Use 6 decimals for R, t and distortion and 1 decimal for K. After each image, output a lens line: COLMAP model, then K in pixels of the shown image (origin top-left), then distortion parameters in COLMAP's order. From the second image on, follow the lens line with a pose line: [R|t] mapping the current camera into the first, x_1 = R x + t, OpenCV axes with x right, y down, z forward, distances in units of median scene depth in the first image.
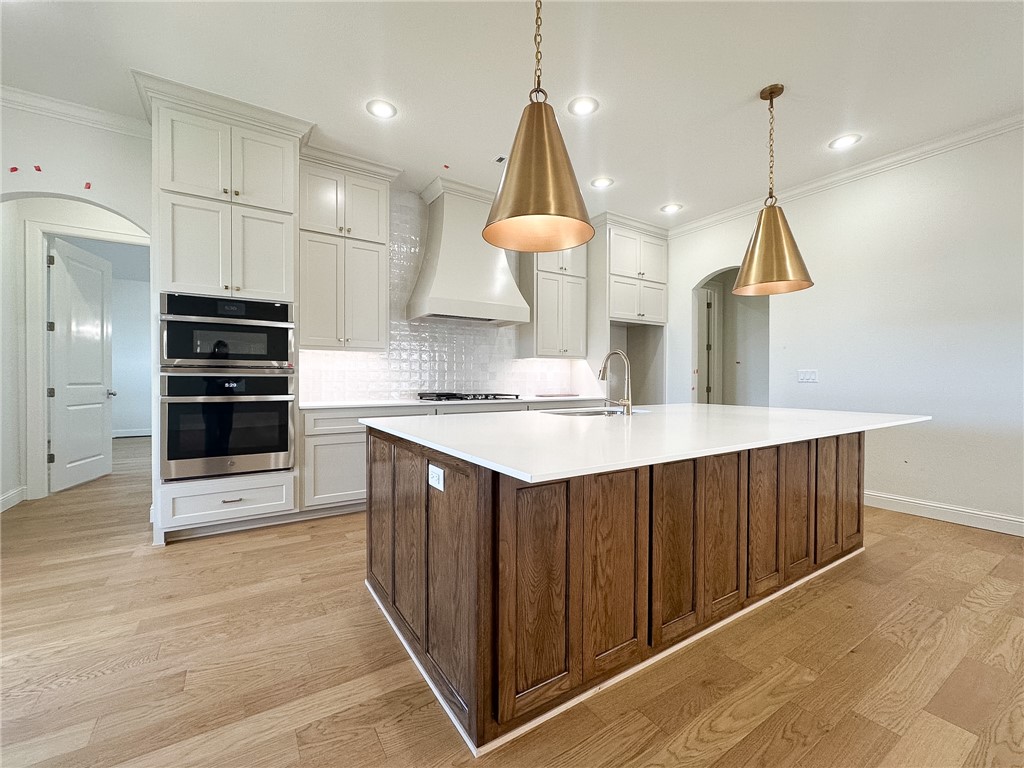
lens RADIAL K [[418.3, 0, 508.3], [0, 418.3, 386.1], [0, 0, 1]] dist [-0.002529, 0.000966]
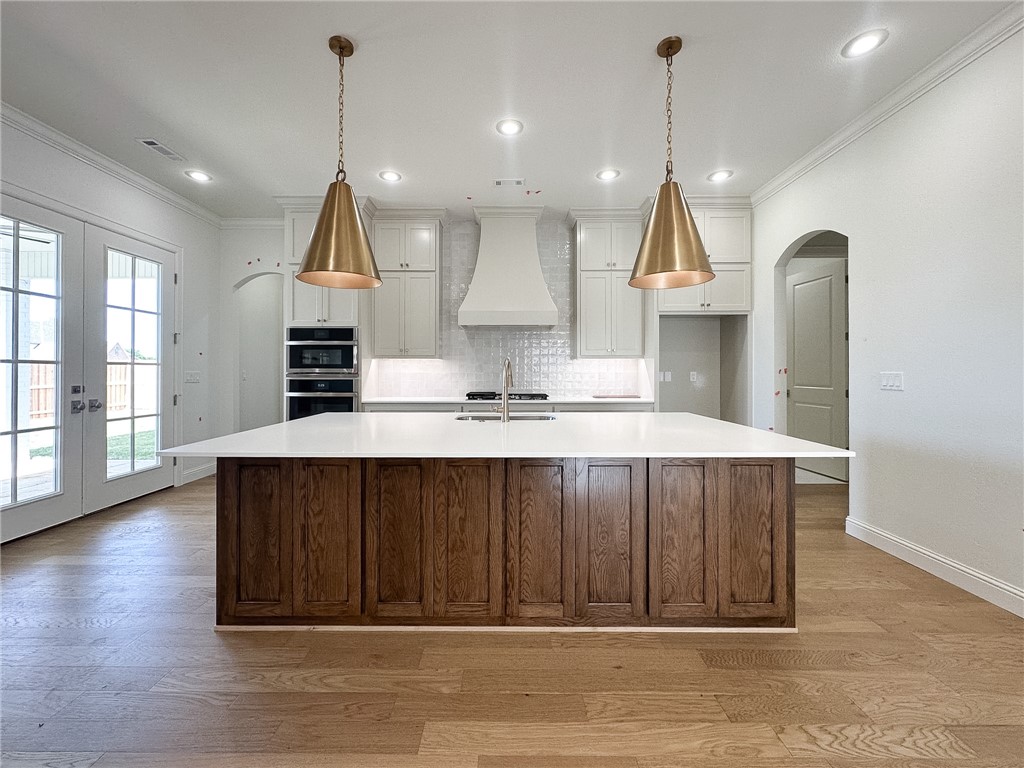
lens RADIAL K [[418.3, 0, 503.4], [0, 418.3, 373.8], [0, 0, 1]] dist [-0.002529, 0.000966]
pose [[0.835143, -0.001429, -0.550031, 0.709516], [-0.005079, 0.999934, -0.010310, -0.032256], [0.550009, 0.011403, 0.835081, 0.109369]]
